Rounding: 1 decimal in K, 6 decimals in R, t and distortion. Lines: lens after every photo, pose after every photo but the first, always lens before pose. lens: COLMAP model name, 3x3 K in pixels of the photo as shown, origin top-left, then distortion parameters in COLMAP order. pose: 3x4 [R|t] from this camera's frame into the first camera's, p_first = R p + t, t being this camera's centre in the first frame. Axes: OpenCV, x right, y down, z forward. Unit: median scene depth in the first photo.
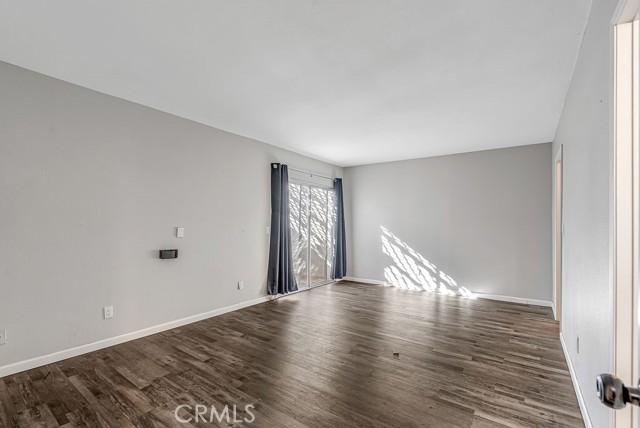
lens RADIAL K [[287.1, 0, 319.1], [0, 287.1, 219.6], [0, 0, 1]] dist [-0.006040, -0.000619]
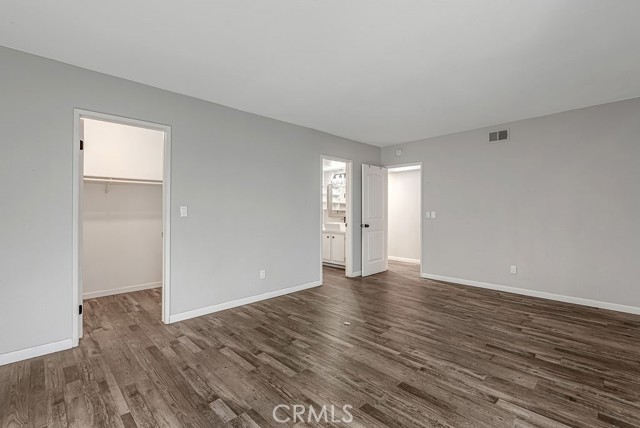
lens RADIAL K [[287.1, 0, 319.8], [0, 287.1, 212.6], [0, 0, 1]] dist [-0.006040, -0.000619]
pose [[-0.986614, -0.006088, 0.162957, 0.191950], [-0.008027, 0.999905, -0.011243, 0.048434], [-0.162873, -0.012401, -0.986569, 2.084157]]
